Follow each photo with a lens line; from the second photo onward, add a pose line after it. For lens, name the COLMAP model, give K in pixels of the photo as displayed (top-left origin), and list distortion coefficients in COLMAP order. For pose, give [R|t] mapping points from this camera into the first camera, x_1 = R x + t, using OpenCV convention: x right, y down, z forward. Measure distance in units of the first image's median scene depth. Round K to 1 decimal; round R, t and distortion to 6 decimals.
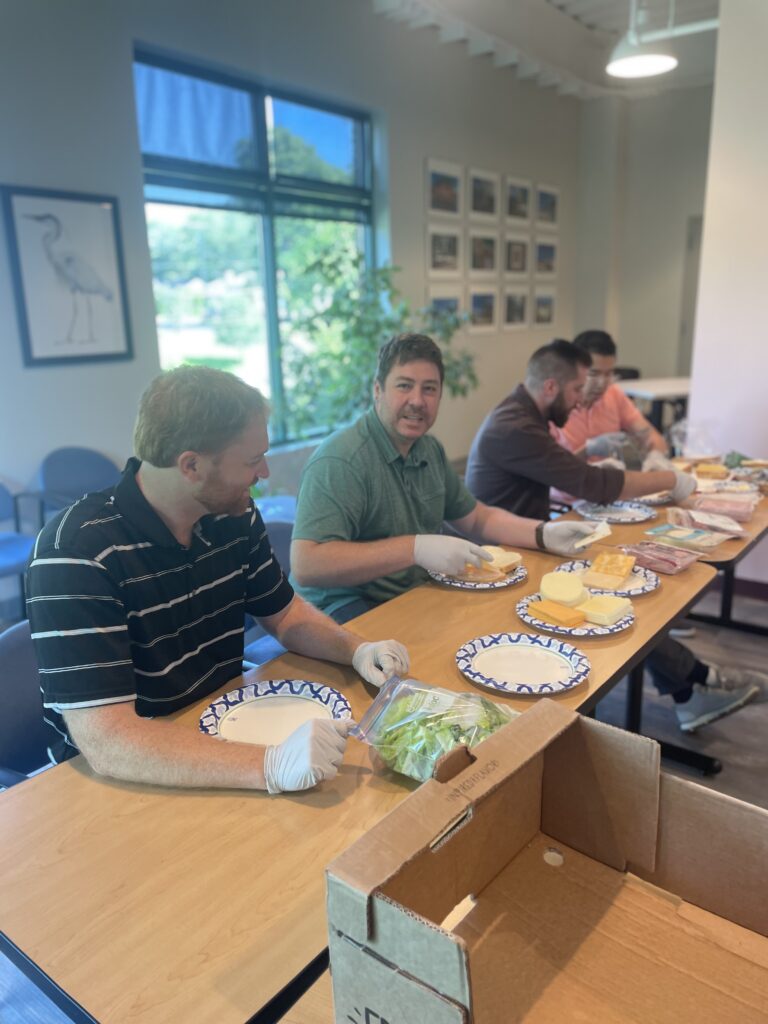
lens RADIAL K [[773.3, 0, 387.8], [0, 773.3, 498.0], [0, 0, 1]] dist [0.086398, -0.120481]
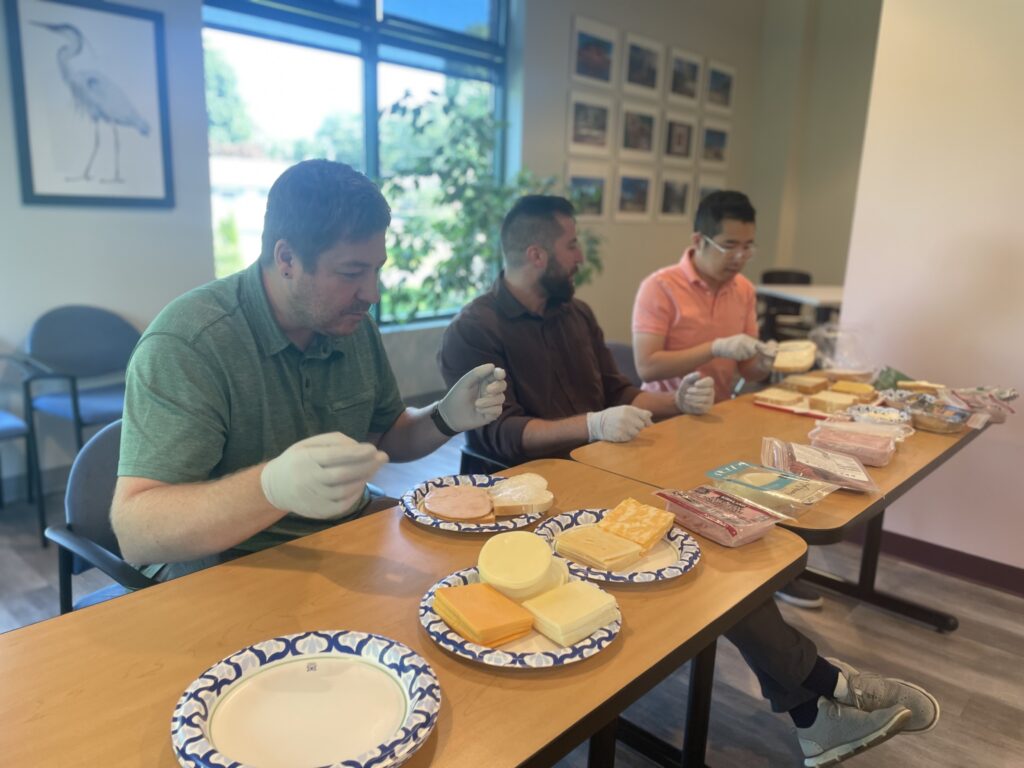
lens RADIAL K [[770.6, 0, 527.8], [0, 770.6, 381.5], [0, 0, 1]] dist [0.093217, -0.127980]
pose [[0.995373, 0.074686, -0.060446, 0.124271], [-0.076068, 0.996884, -0.020892, -0.003694], [0.058698, 0.025394, 0.997953, 0.201571]]
